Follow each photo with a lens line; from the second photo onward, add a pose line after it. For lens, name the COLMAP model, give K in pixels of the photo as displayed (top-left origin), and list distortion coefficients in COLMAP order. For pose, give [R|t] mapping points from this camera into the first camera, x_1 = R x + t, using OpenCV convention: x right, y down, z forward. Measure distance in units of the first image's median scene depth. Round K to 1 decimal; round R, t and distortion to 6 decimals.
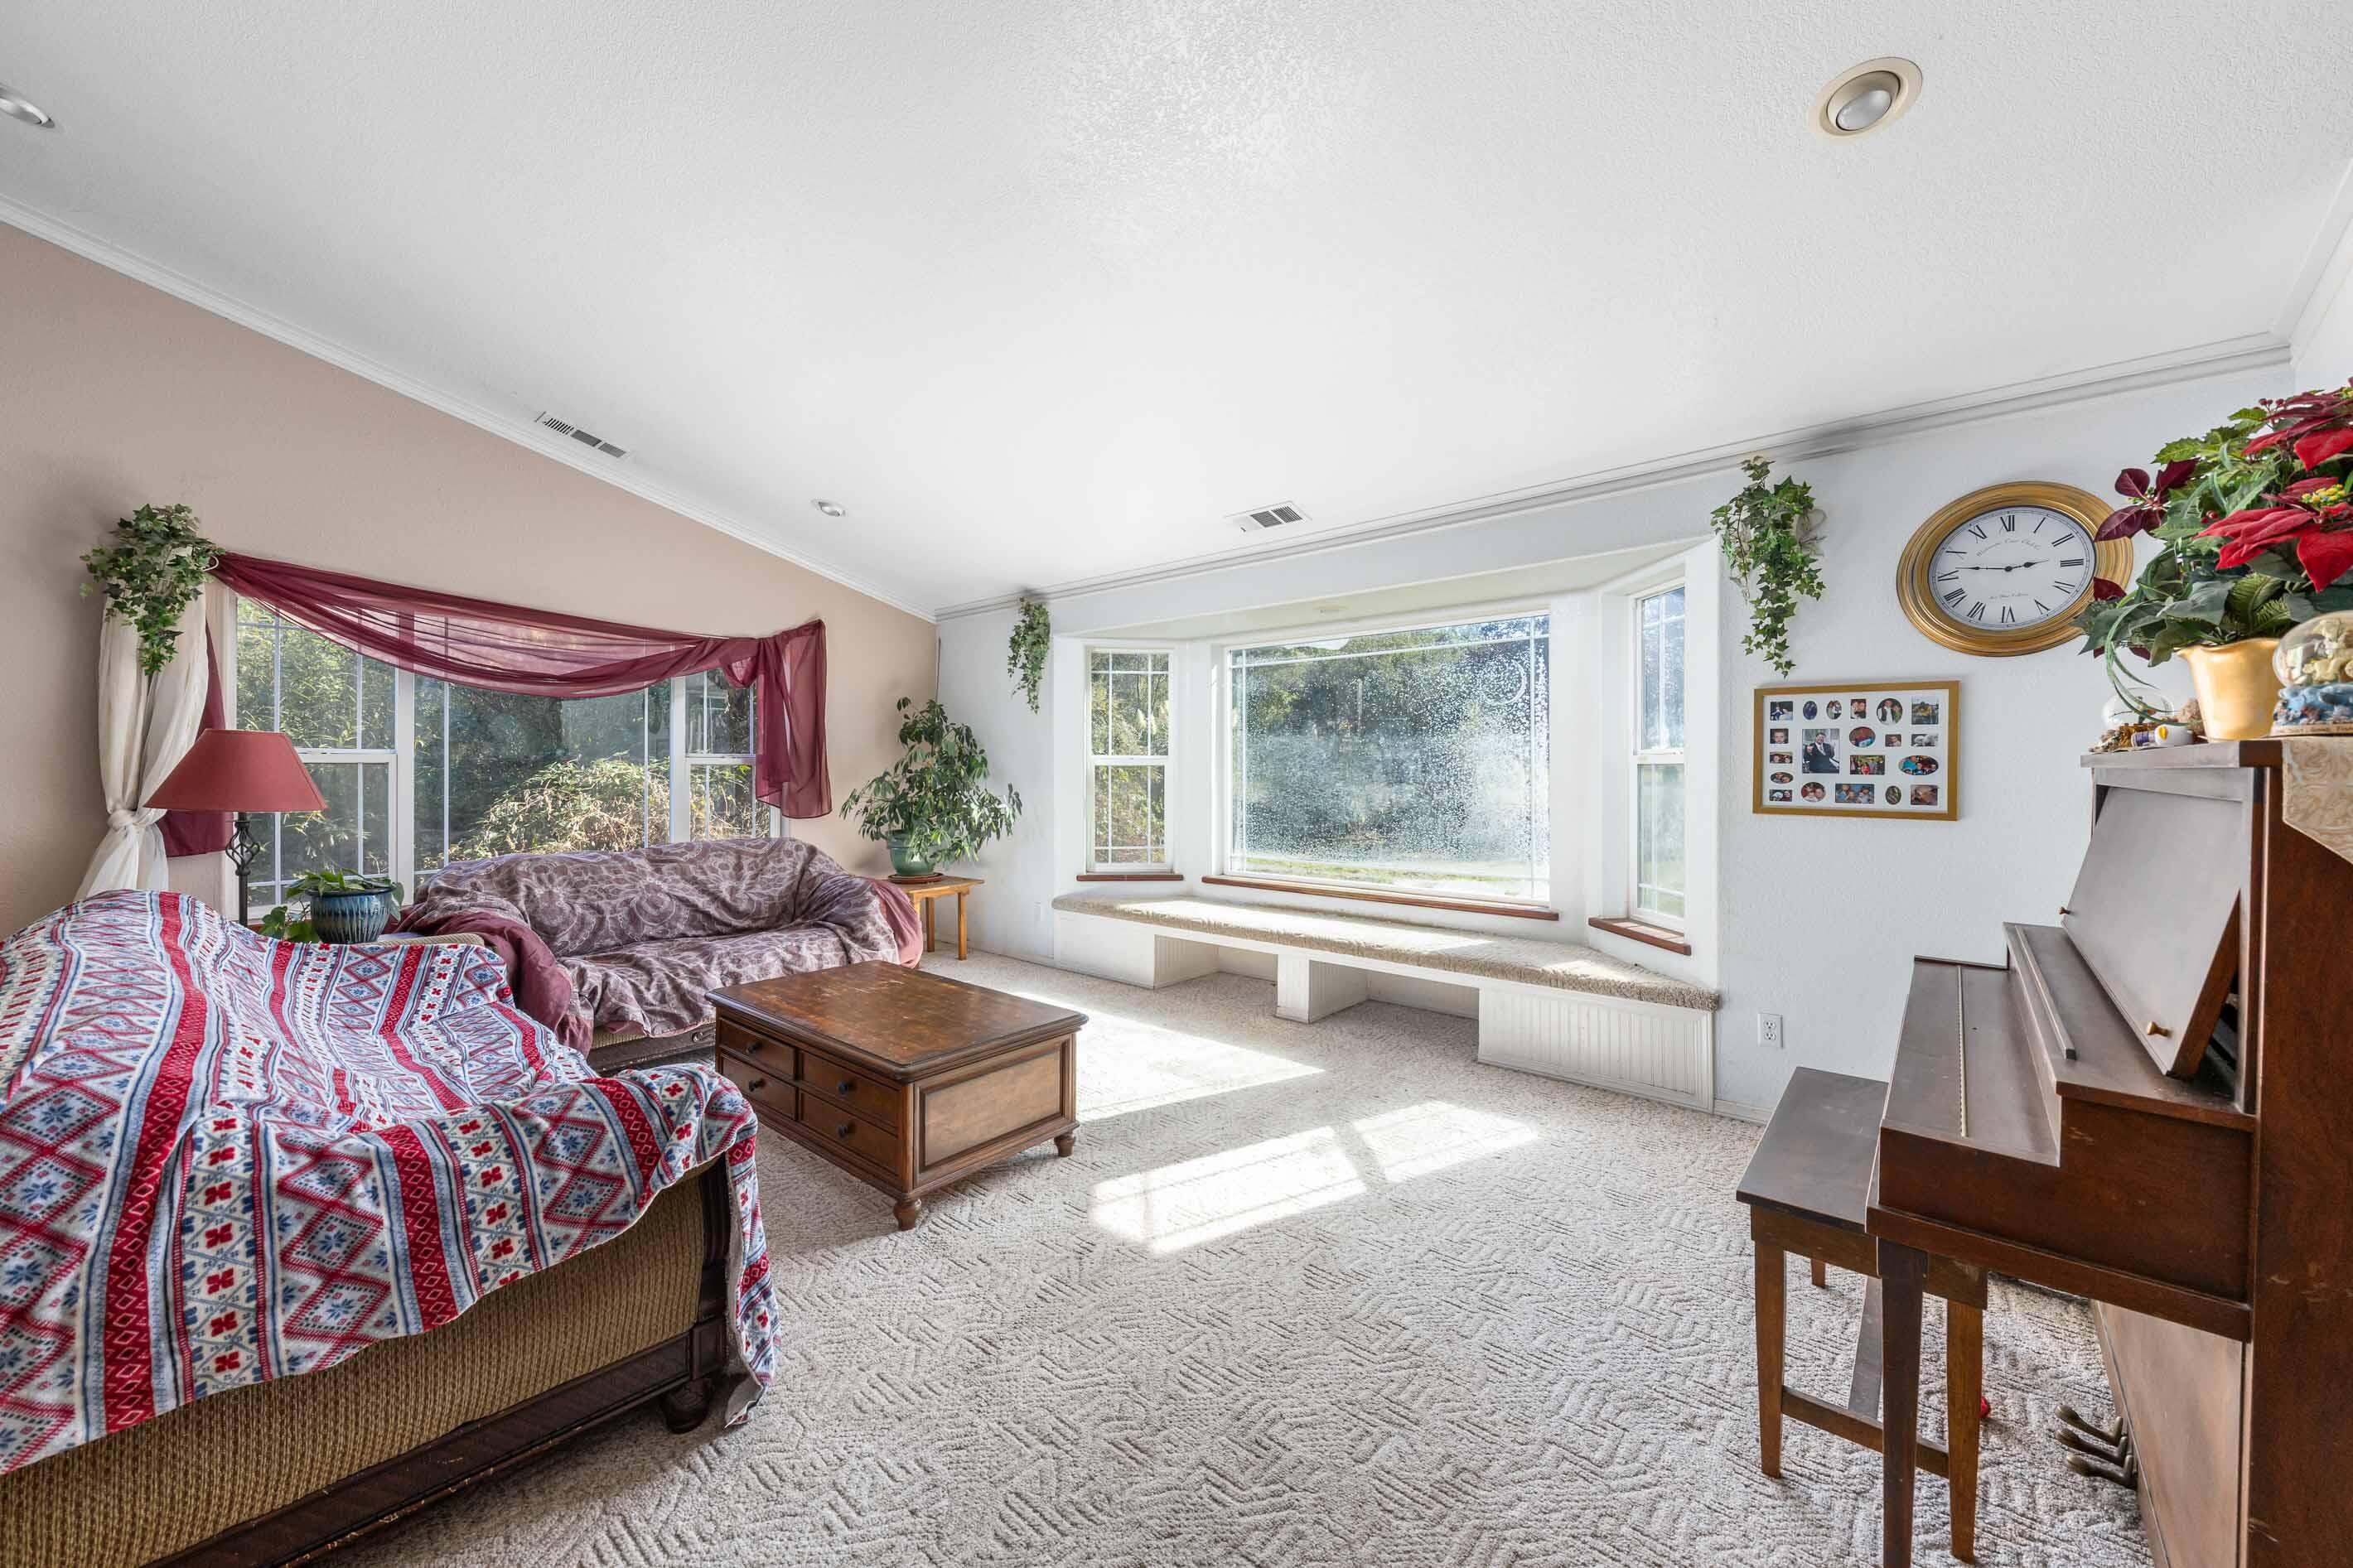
lens RADIAL K [[887.5, 0, 1176.7], [0, 887.5, 771.5], [0, 0, 1]] dist [0.001895, -0.000137]
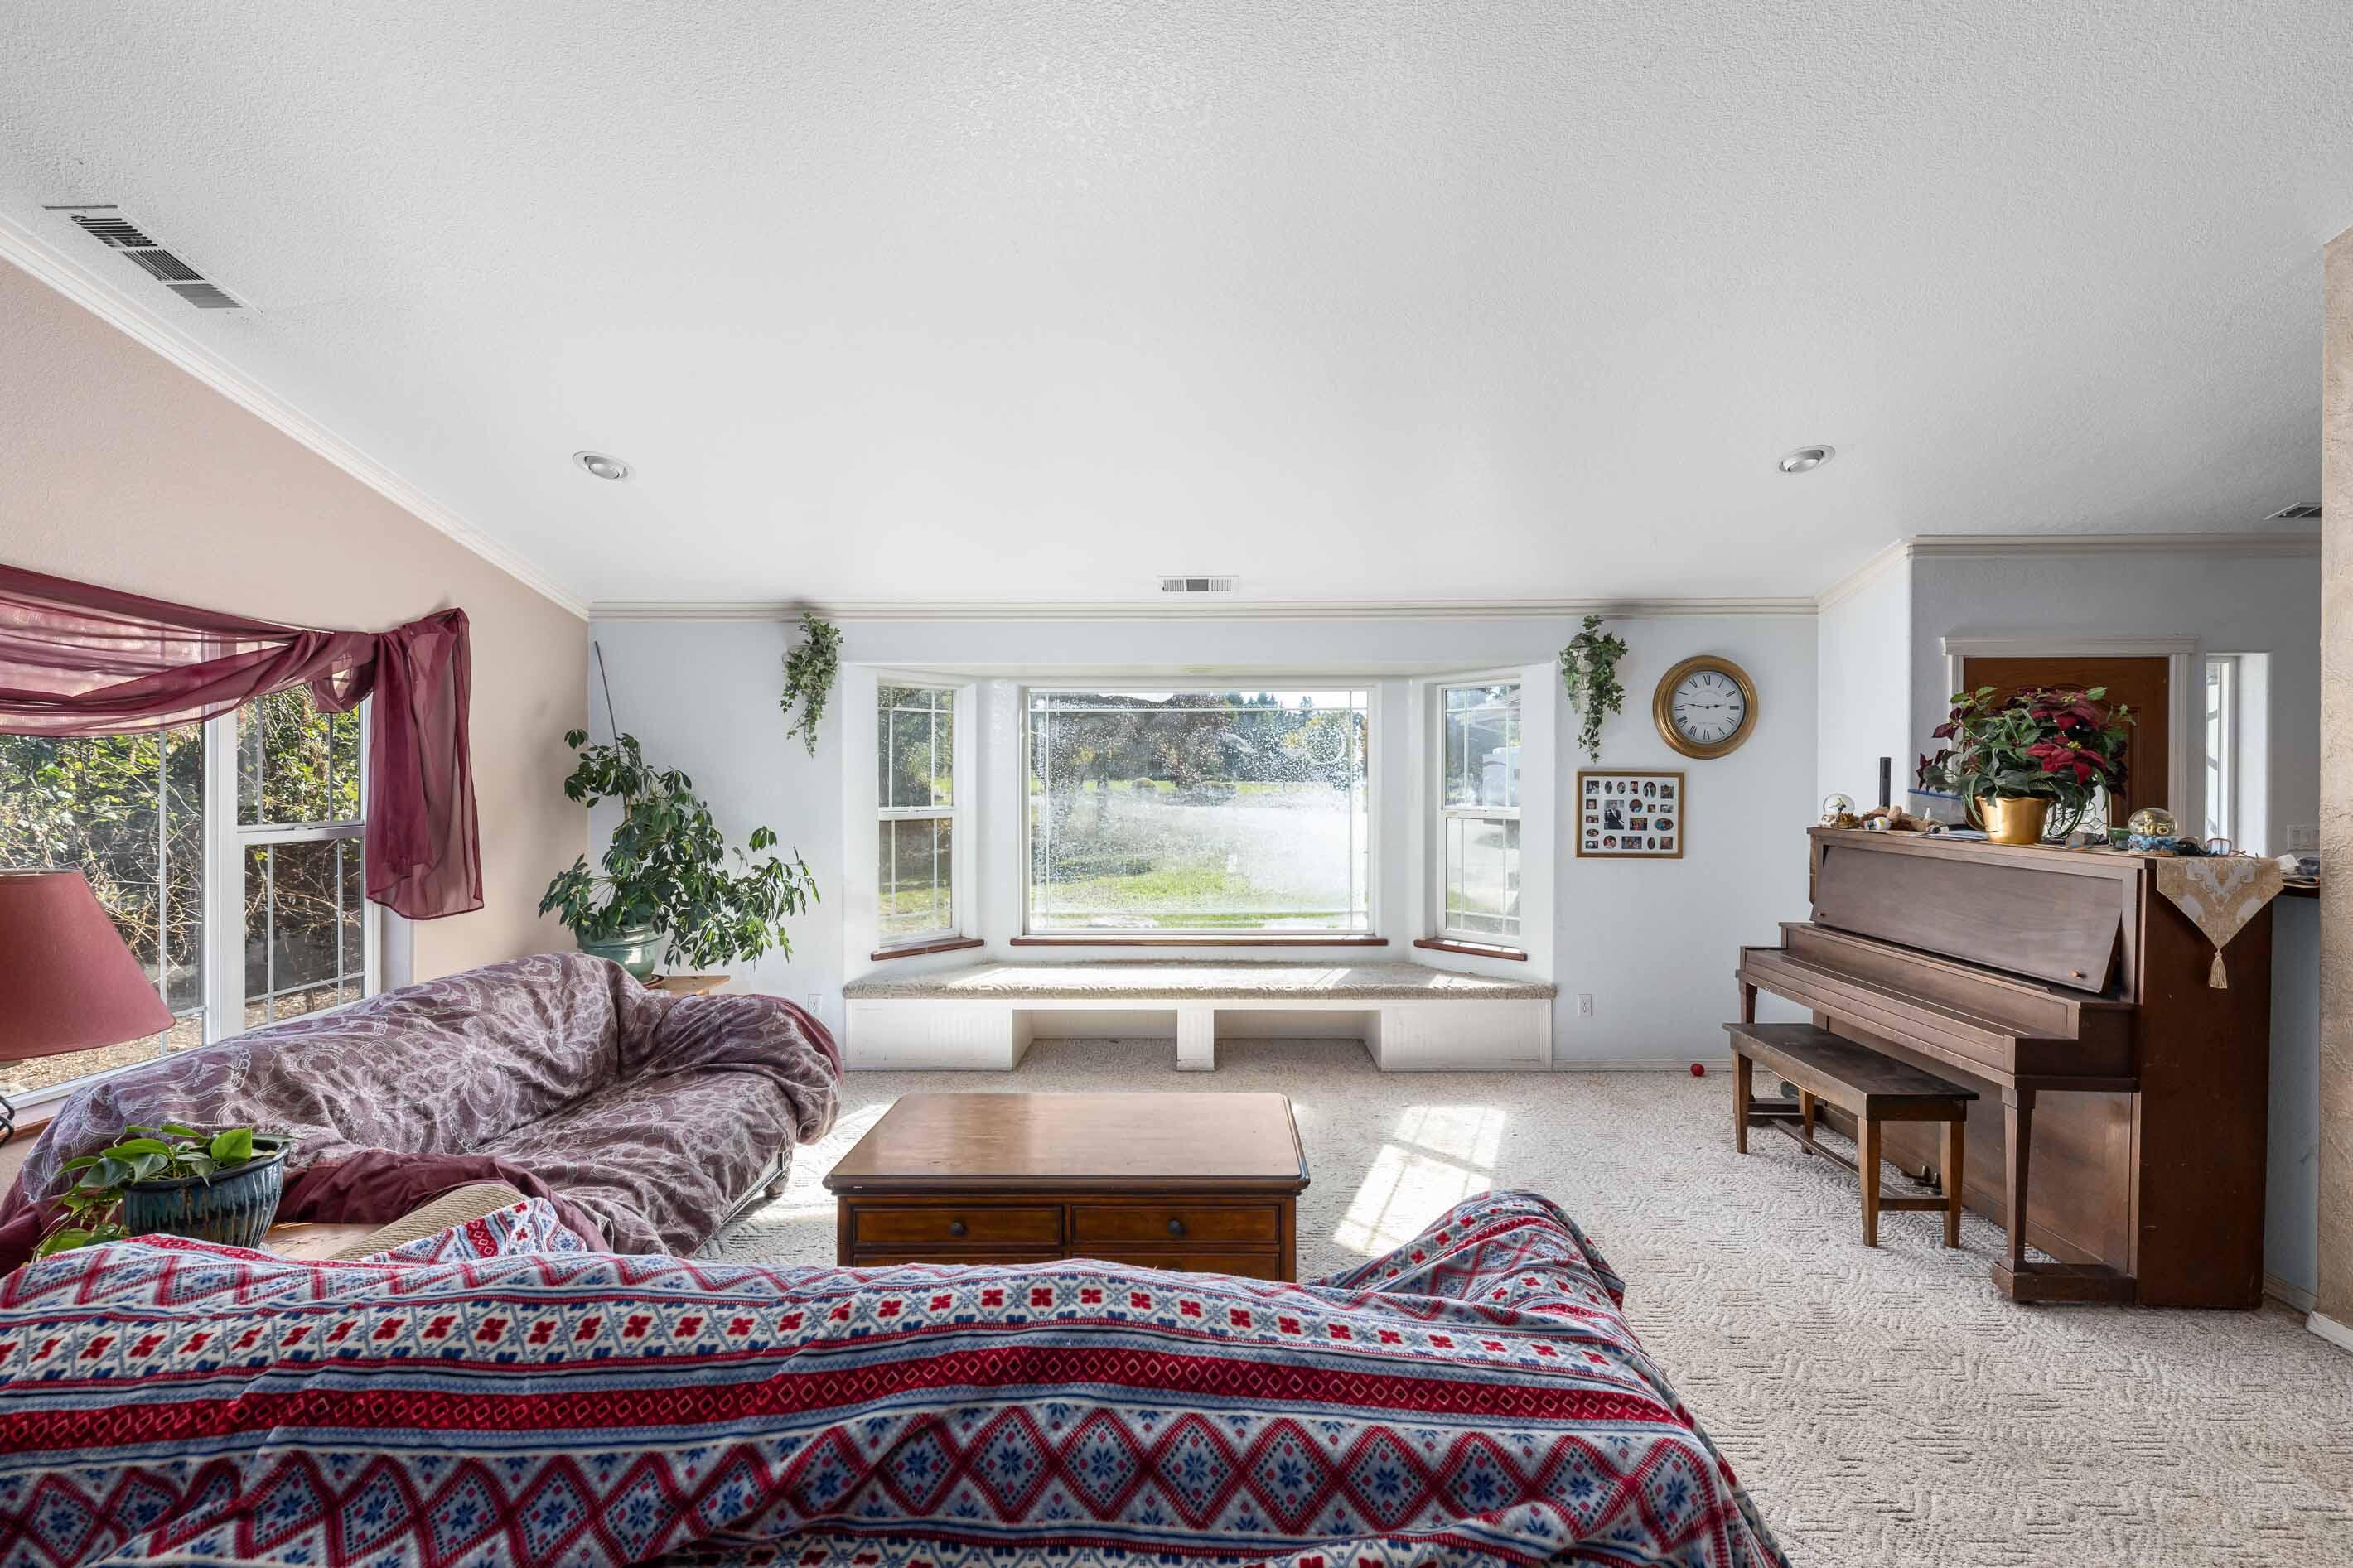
lens RADIAL K [[979.3, 0, 1184.8], [0, 979.3, 782.9], [0, 0, 1]] dist [0.001397, -0.000549]
pose [[0.759574, -0.008783, 0.650362, -0.853910], [0.003545, 0.999950, 0.009363, -0.089587], [-0.650412, -0.004807, 0.759567, 0.200570]]
